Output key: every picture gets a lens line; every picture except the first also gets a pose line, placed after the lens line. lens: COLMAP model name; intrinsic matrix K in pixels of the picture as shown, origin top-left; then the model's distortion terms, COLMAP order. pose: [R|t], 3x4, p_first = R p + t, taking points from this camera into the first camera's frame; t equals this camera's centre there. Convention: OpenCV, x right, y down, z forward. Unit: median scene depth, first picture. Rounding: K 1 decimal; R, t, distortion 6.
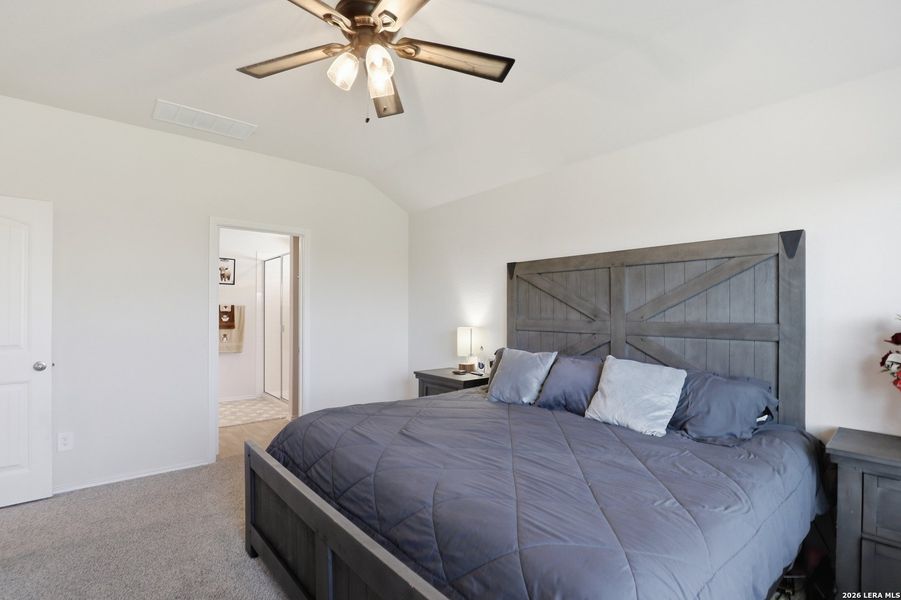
lens RADIAL K [[419.7, 0, 451.1], [0, 419.7, 305.4], [0, 0, 1]] dist [-0.024193, 0.000539]
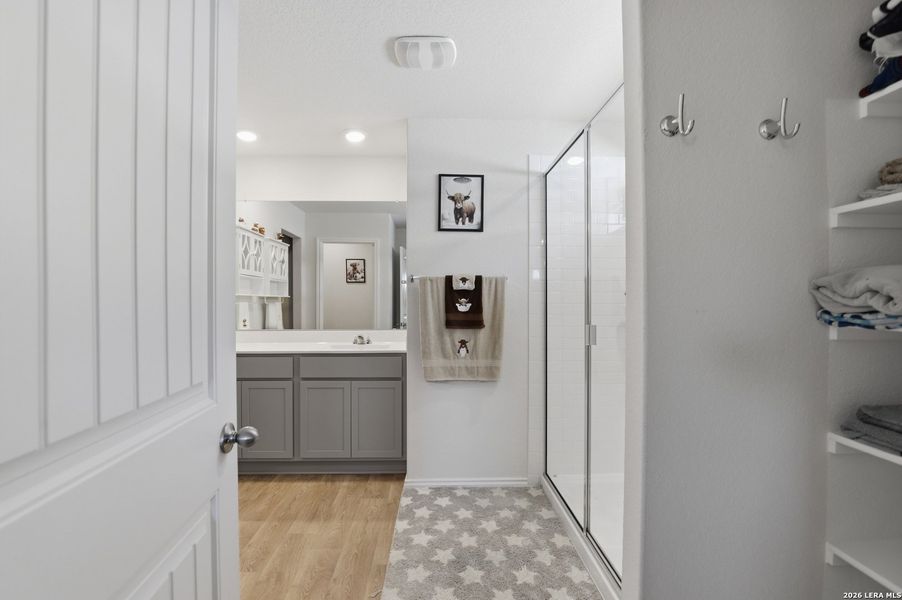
lens RADIAL K [[420.2, 0, 451.6], [0, 420.2, 305.5], [0, 0, 1]] dist [-0.024193, 0.000539]
pose [[0.767184, 0.000357, -0.641427, -0.255947], [0.010251, 0.999865, 0.012816, 0.024884], [0.641345, -0.016407, 0.767077, 0.633799]]
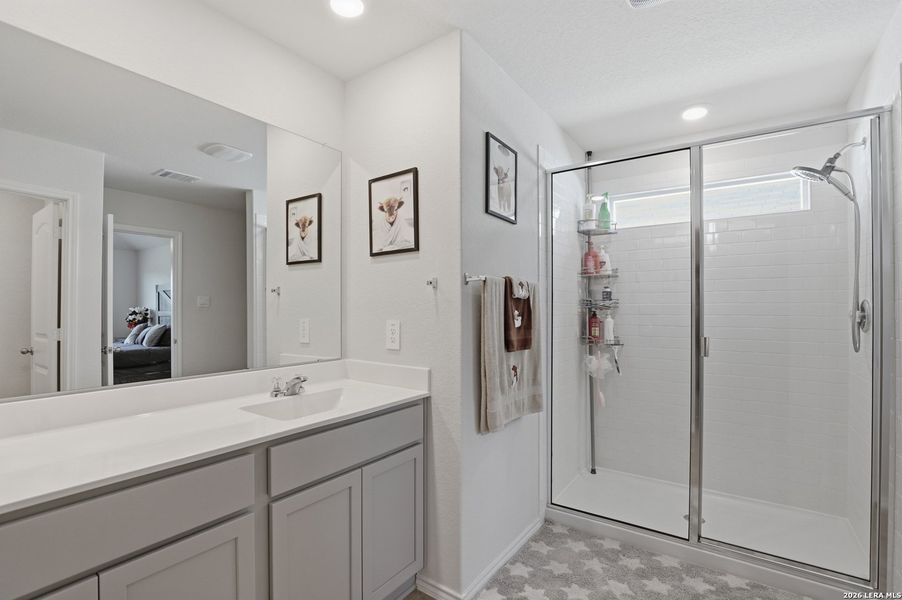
lens RADIAL K [[420.2, 0, 451.6], [0, 420.2, 305.5], [0, 0, 1]] dist [-0.024193, 0.000539]
pose [[0.971004, -0.000402, 0.239063, -0.666724], [-0.001717, 0.999961, 0.008656, 0.016773], [-0.239057, -0.008816, 0.970965, 0.674067]]
